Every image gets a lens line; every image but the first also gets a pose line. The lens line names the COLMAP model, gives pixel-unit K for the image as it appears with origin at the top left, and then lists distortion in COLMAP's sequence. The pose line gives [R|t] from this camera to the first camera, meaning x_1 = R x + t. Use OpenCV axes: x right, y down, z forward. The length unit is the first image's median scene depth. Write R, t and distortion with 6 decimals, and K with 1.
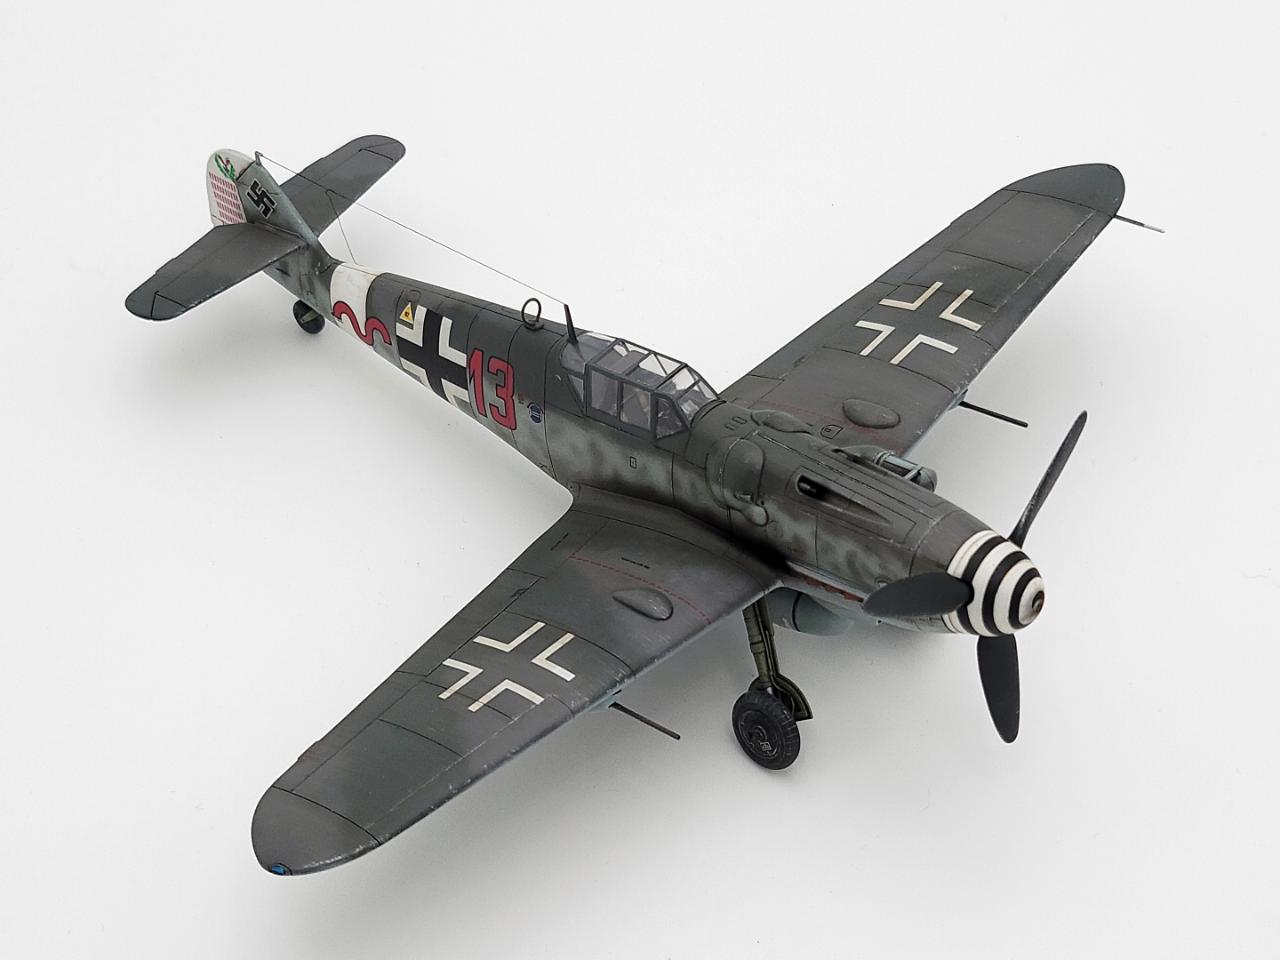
lens RADIAL K [[2932.9, 0, 640.0], [0, 2932.9, 480.0], [0, 0, 1]] dist [0.006761, -0.265412]
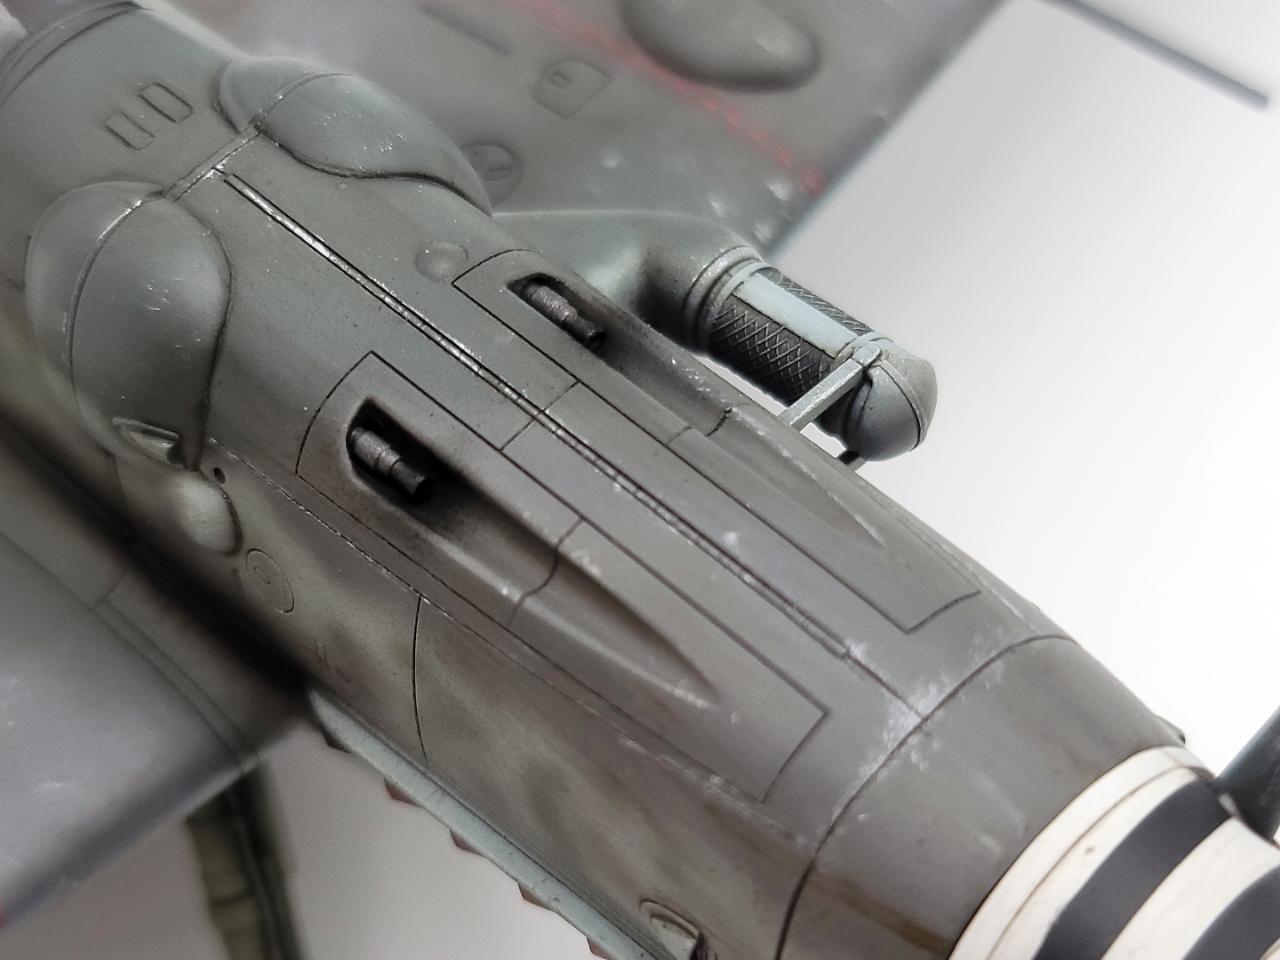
lens RADIAL K [[2932.9, 0, 640.0], [0, 2932.9, 480.0], [0, 0, 1]] dist [0.006761, -0.265412]
pose [[0.998185, 0.051857, 0.030621, 0.070242], [-0.058258, 0.960298, 0.272825, -0.061474], [-0.015257, -0.274114, 0.961576, 0.770607]]
